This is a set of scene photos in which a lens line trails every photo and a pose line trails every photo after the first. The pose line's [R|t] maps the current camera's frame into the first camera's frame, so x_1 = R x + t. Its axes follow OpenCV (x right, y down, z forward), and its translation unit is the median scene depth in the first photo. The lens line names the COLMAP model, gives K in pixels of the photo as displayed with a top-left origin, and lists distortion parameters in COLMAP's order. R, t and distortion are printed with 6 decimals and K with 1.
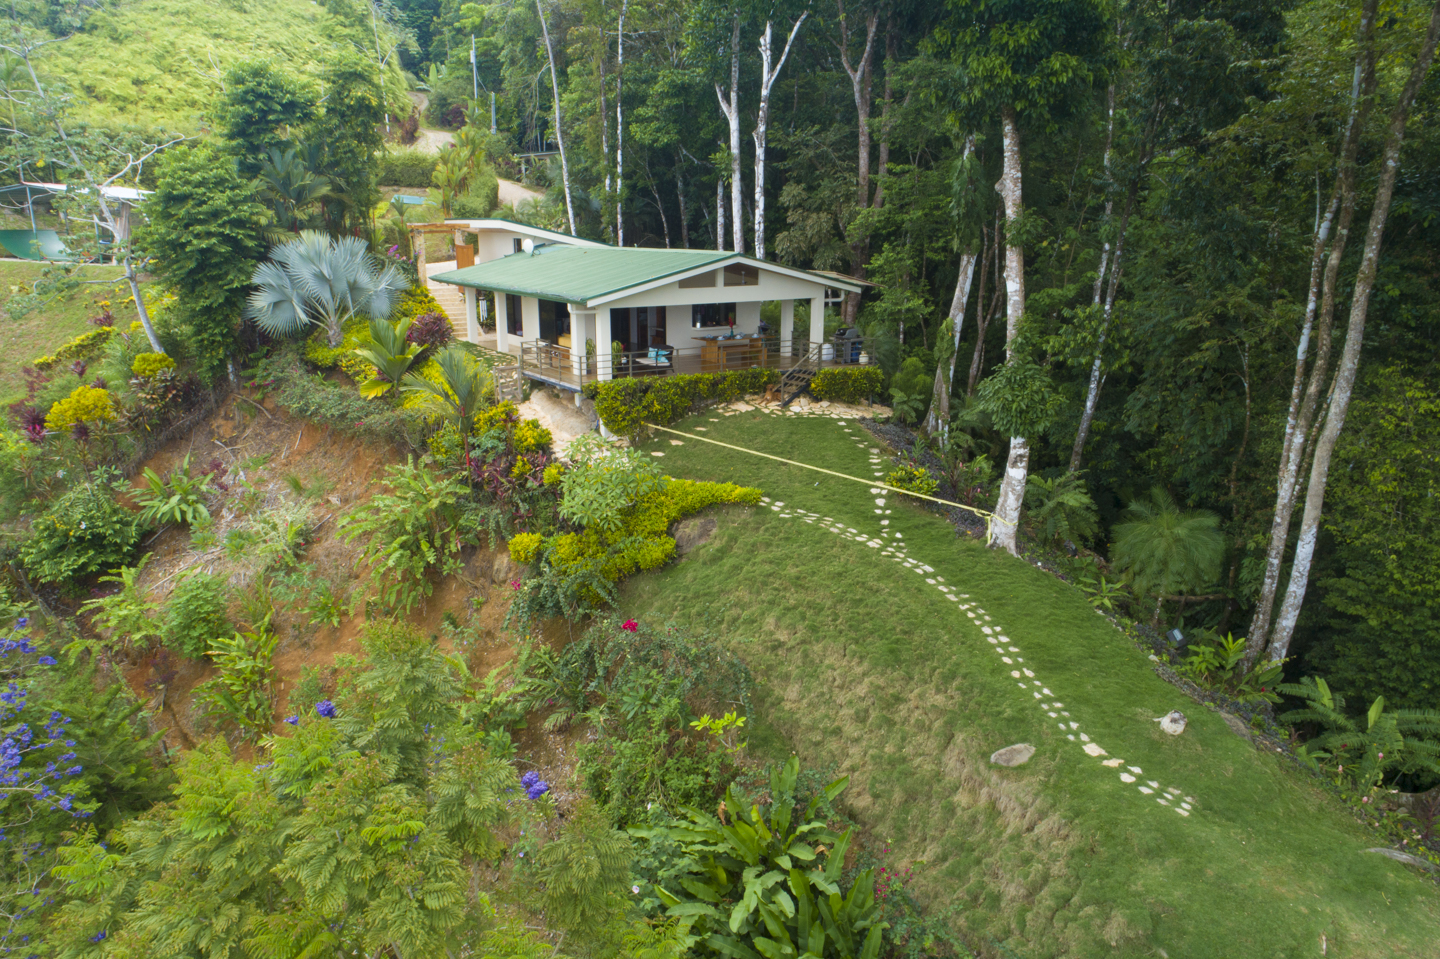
lens RADIAL K [[964.1, 0, 720.0], [0, 964.1, 479.5], [0, 0, 1]] dist [-0.008049, 0.001159]
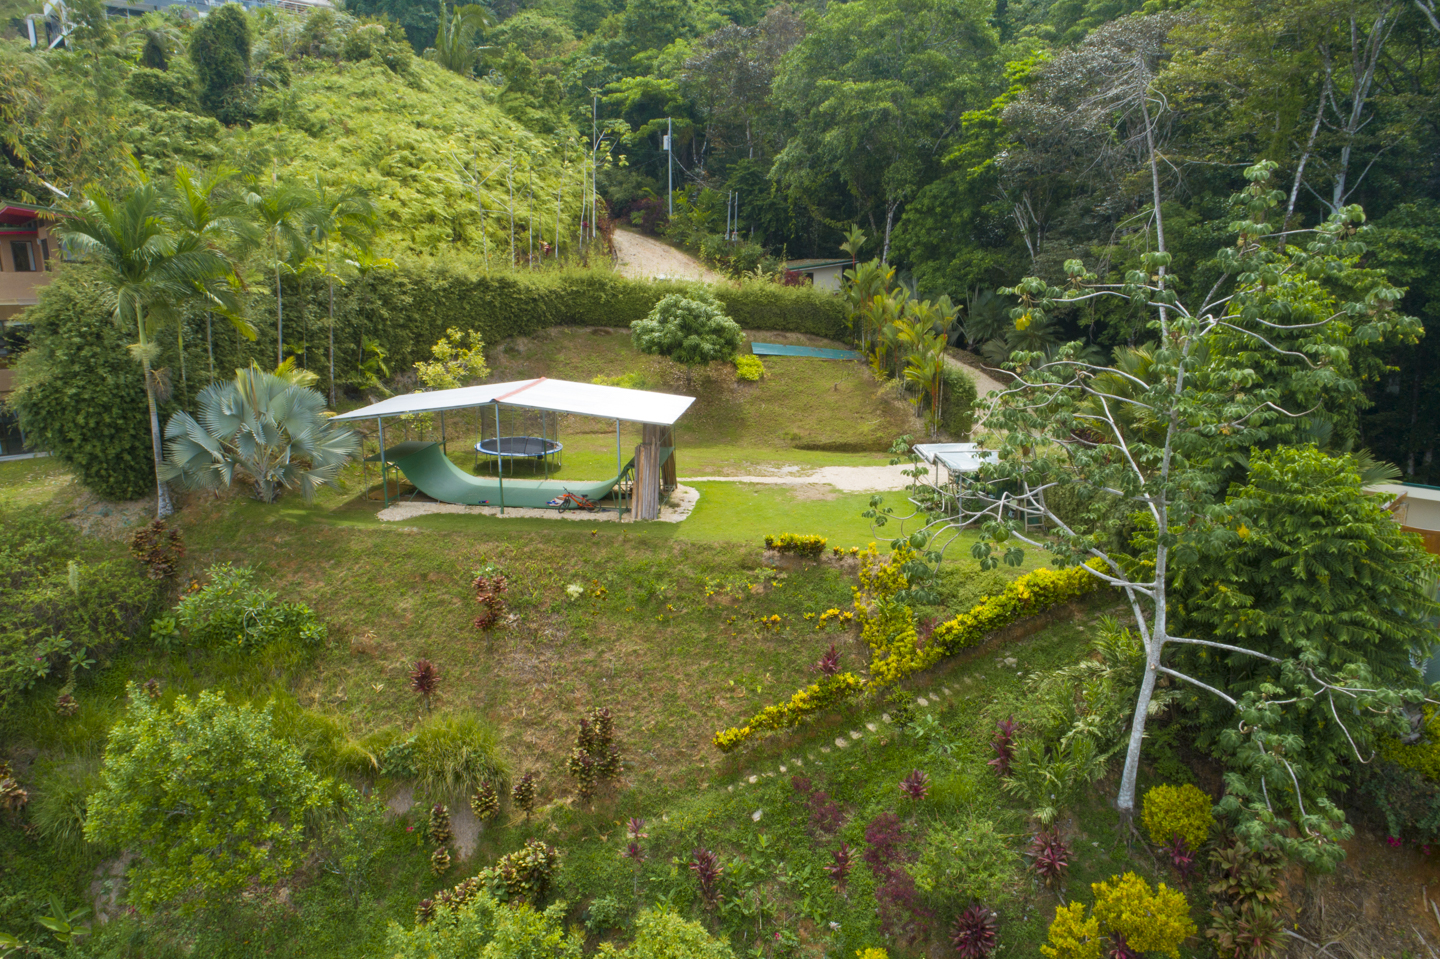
lens RADIAL K [[964.1, 0, 720.0], [0, 964.1, 479.5], [0, 0, 1]] dist [-0.008049, 0.001159]
pose [[0.985439, -0.045780, 0.163751, -1.103357], [0.051906, 0.998096, -0.033325, -0.364141], [-0.161914, 0.041340, 0.985939, 0.554051]]
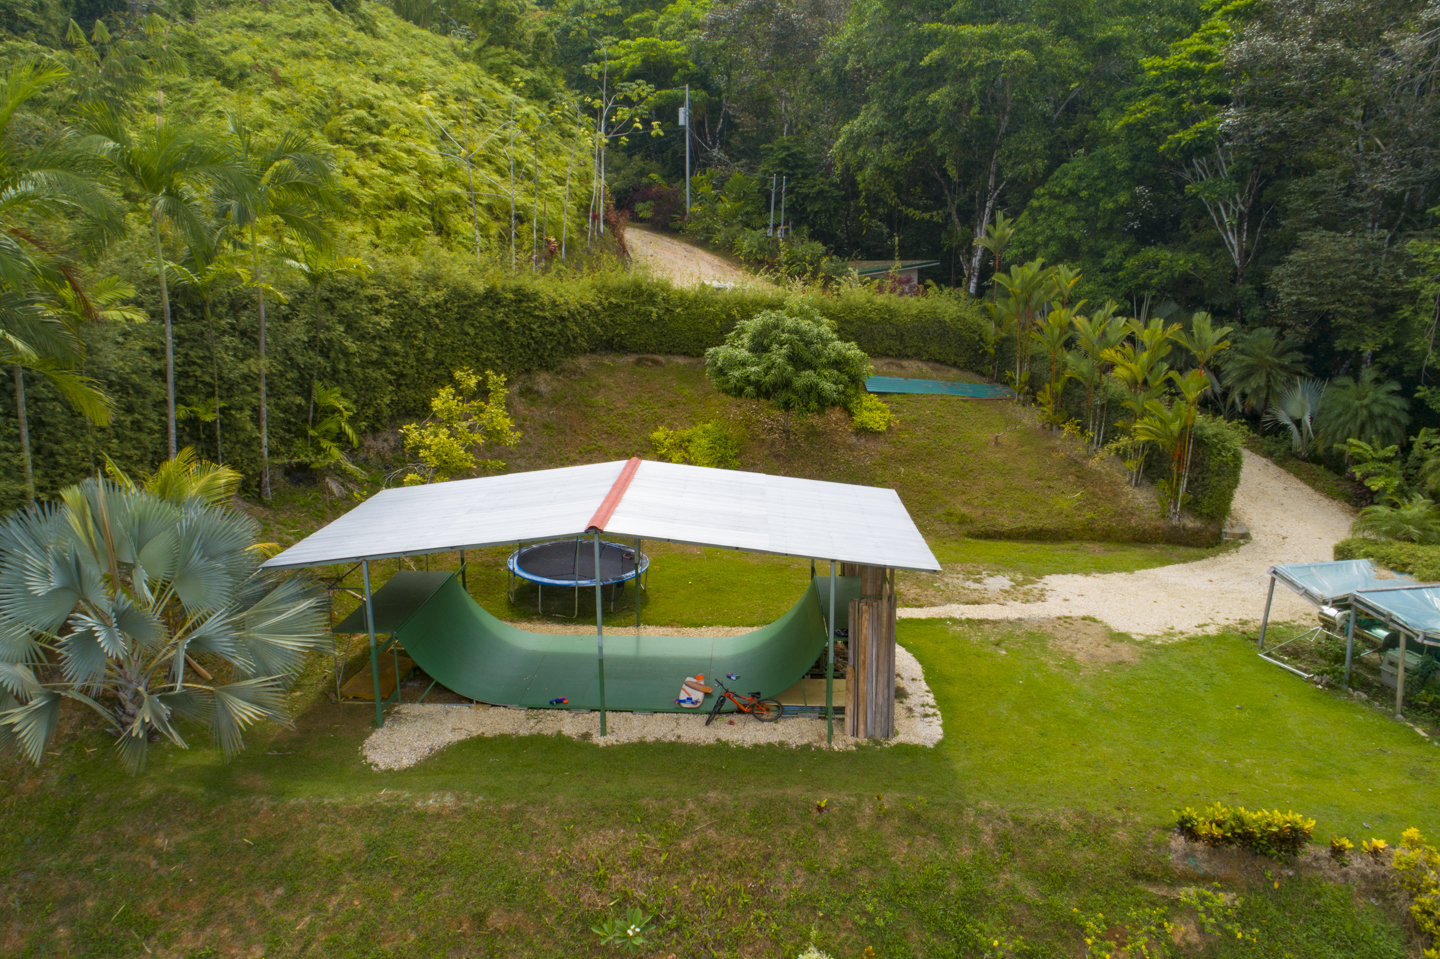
lens RADIAL K [[964.1, 0, 720.0], [0, 964.1, 479.5], [0, 0, 1]] dist [-0.008049, 0.001159]
pose [[0.971684, -0.061469, 0.228147, -1.222351], [0.070929, 0.996919, -0.033493, -0.501276], [-0.225386, 0.048727, 0.973050, 1.076953]]
